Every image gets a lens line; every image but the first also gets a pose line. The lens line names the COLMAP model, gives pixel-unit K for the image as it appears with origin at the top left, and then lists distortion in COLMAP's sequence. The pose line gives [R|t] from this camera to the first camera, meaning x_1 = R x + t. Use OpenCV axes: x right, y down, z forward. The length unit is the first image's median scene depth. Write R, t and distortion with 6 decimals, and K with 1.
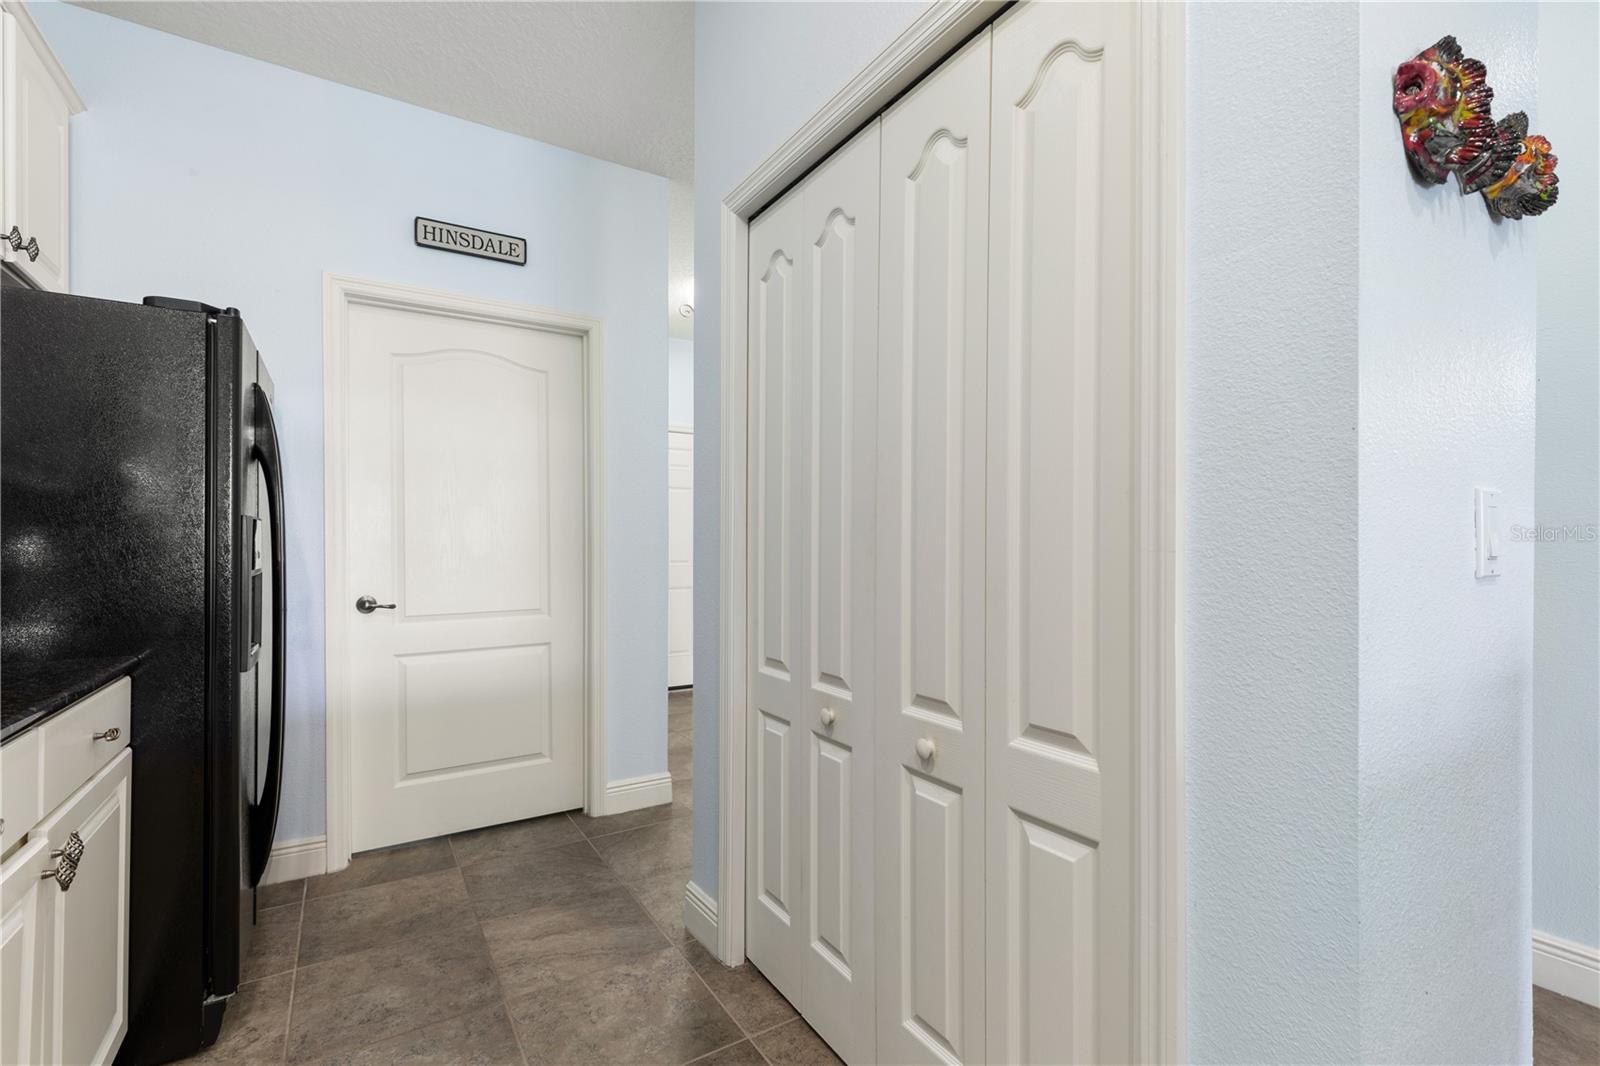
lens RADIAL K [[734.6, 0, 786.5], [0, 734.6, 541.8], [0, 0, 1]] dist [0.009577, -0.002585]
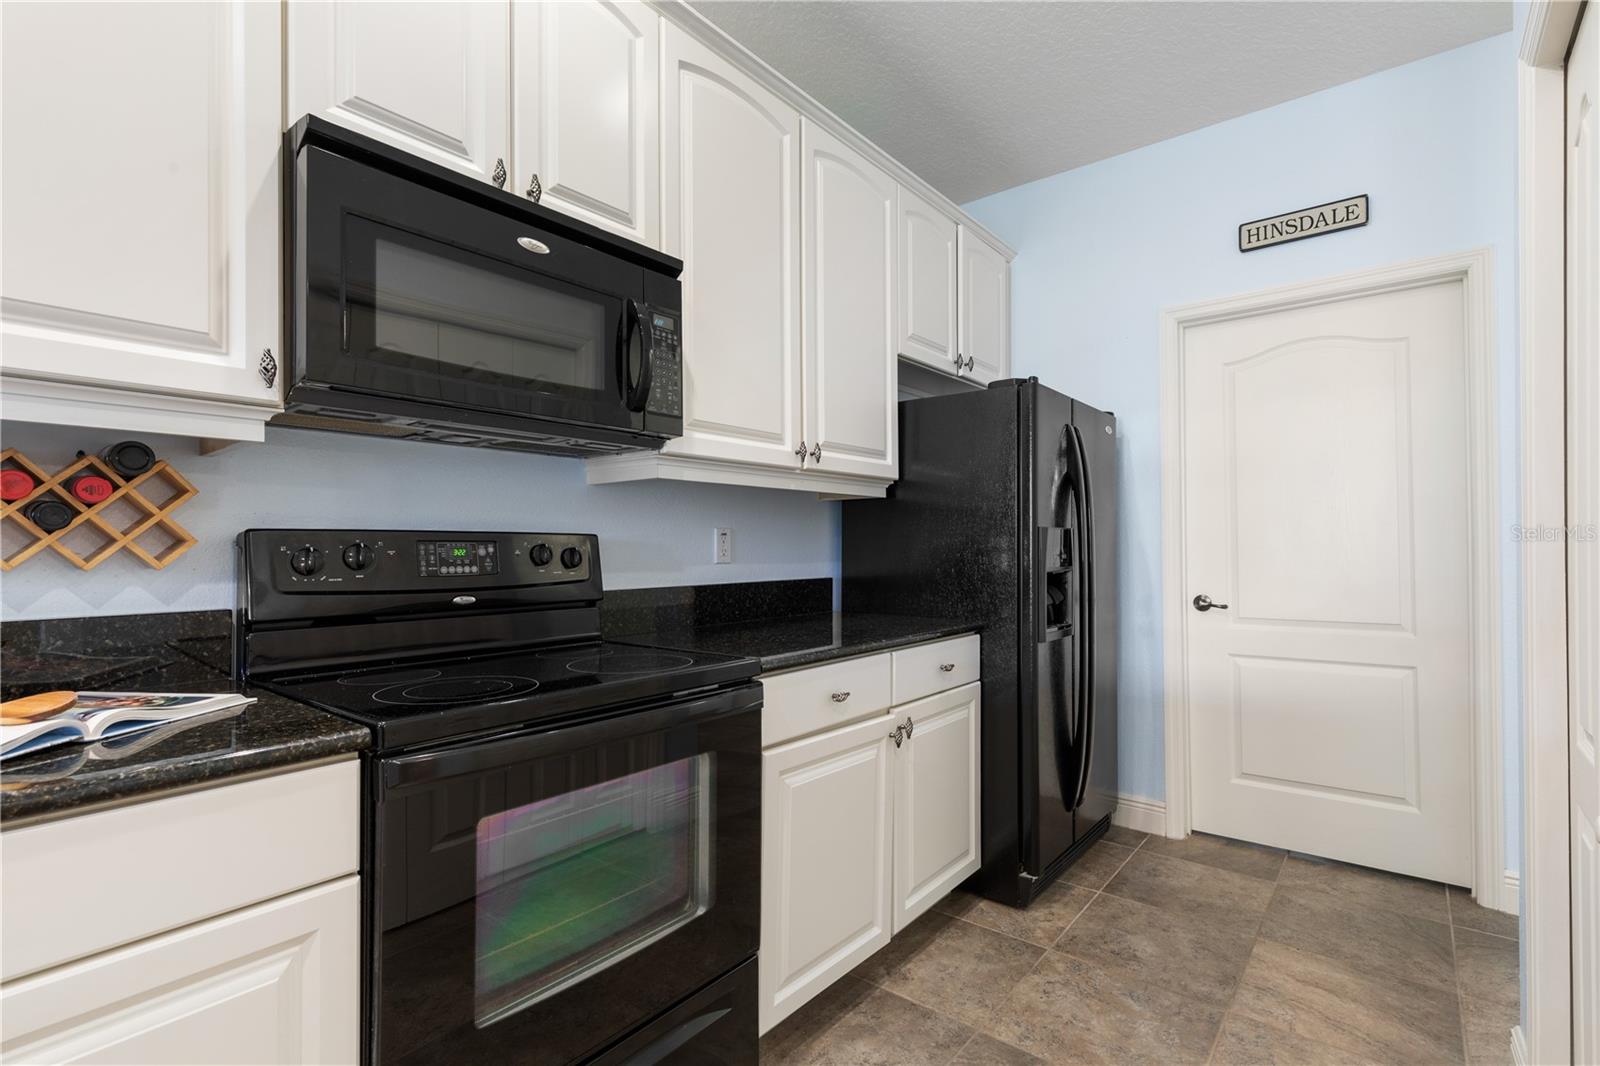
lens RADIAL K [[734.6, 0, 801.9], [0, 734.6, 535.7], [0, 0, 1]] dist [0.009577, -0.002585]
pose [[0.326416, -0.013548, -0.945129, 0.298695], [0.006876, 0.999905, -0.011959, -0.005127], [0.945201, -0.002595, 0.326478, 0.110474]]
